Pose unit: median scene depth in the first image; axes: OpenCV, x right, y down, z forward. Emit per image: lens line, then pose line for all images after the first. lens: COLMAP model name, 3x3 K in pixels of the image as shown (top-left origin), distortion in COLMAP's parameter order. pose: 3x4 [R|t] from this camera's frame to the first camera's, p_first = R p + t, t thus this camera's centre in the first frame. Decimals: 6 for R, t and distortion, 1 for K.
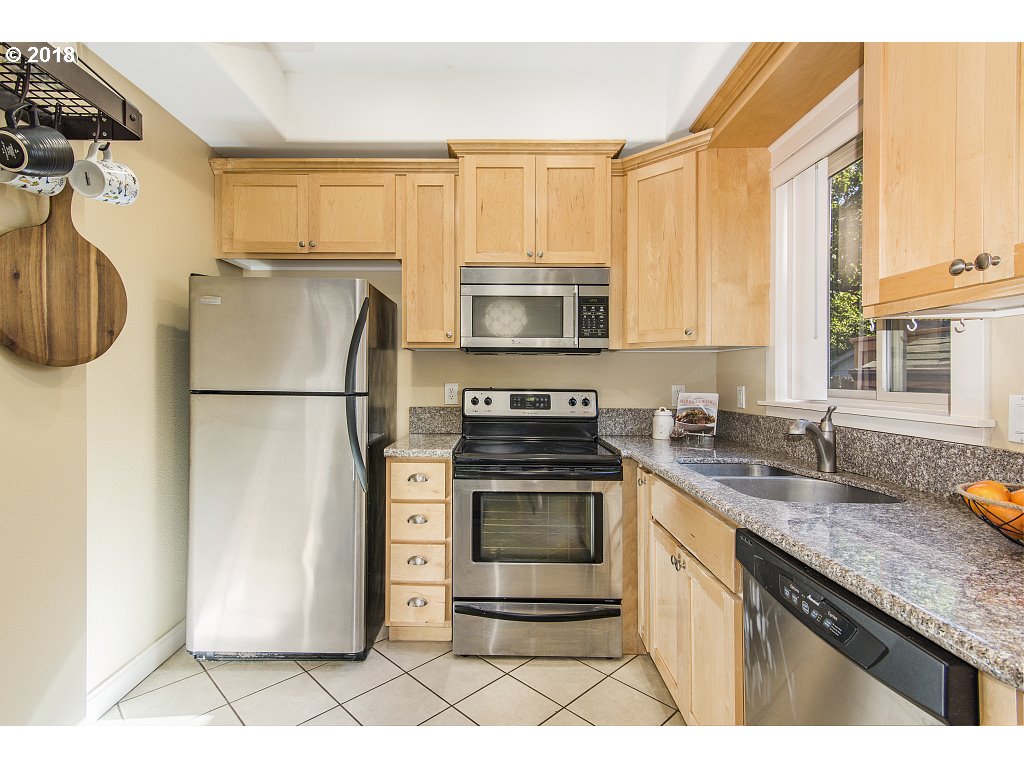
lens RADIAL K [[524.2, 0, 507.8], [0, 524.2, 376.9], [0, 0, 1]] dist [0.011700, 0.001539]
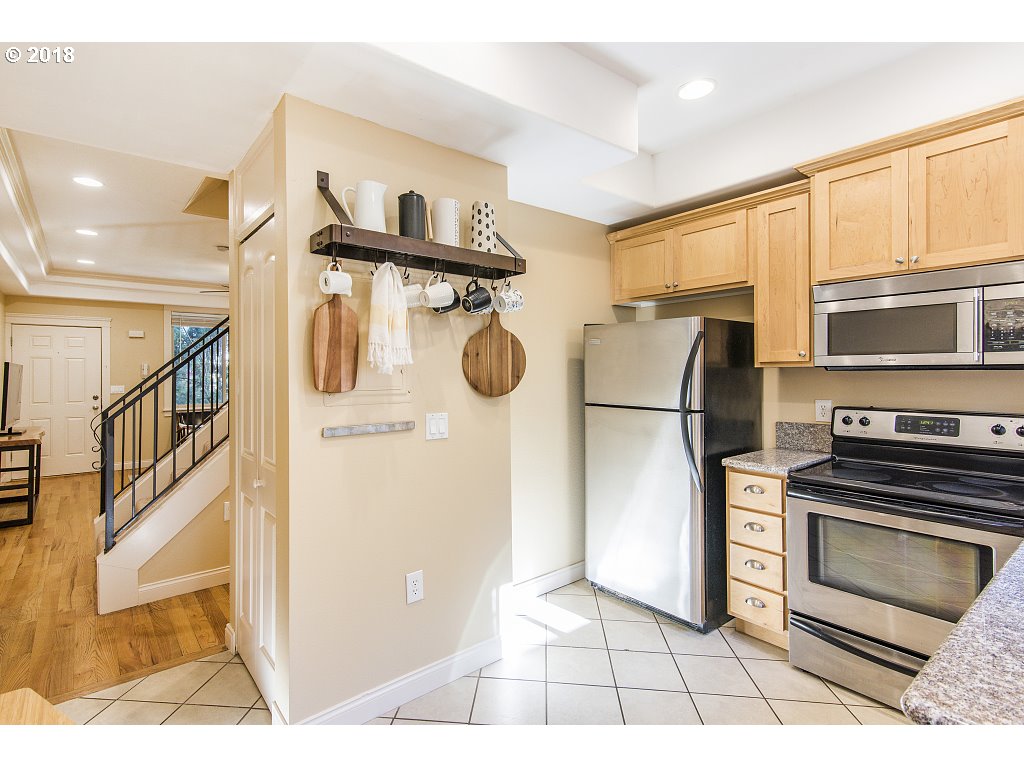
lens RADIAL K [[496.6, 0, 467.7], [0, 496.6, 374.4], [0, 0, 1]] dist [0.012867, 0.000419]
pose [[0.614347, -0.010733, -0.788963, 0.284339], [0.009432, 0.999936, -0.006259, -0.046740], [0.788979, -0.003597, 0.614409, -0.114599]]
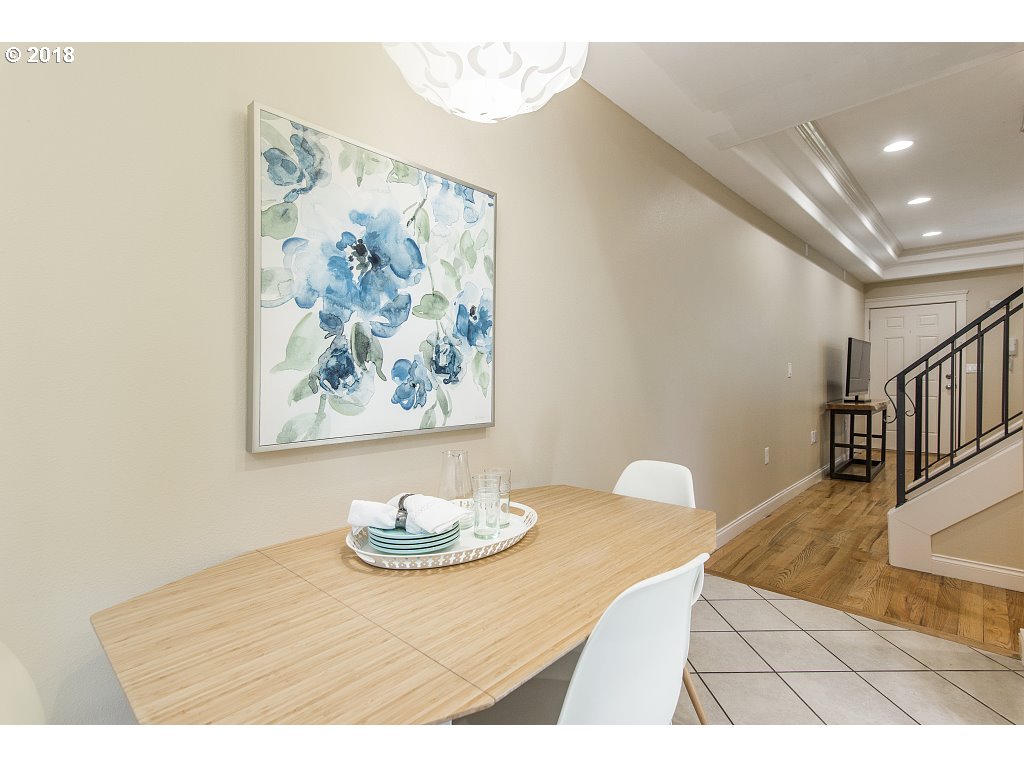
lens RADIAL K [[496.6, 0, 511.5], [0, 496.6, 369.3], [0, 0, 1]] dist [0.012867, 0.000419]
pose [[-0.674346, -0.007546, -0.738377, 0.311866], [-0.000036, 0.999948, -0.010186, 0.038834], [0.738416, -0.006842, -0.674311, 0.050613]]
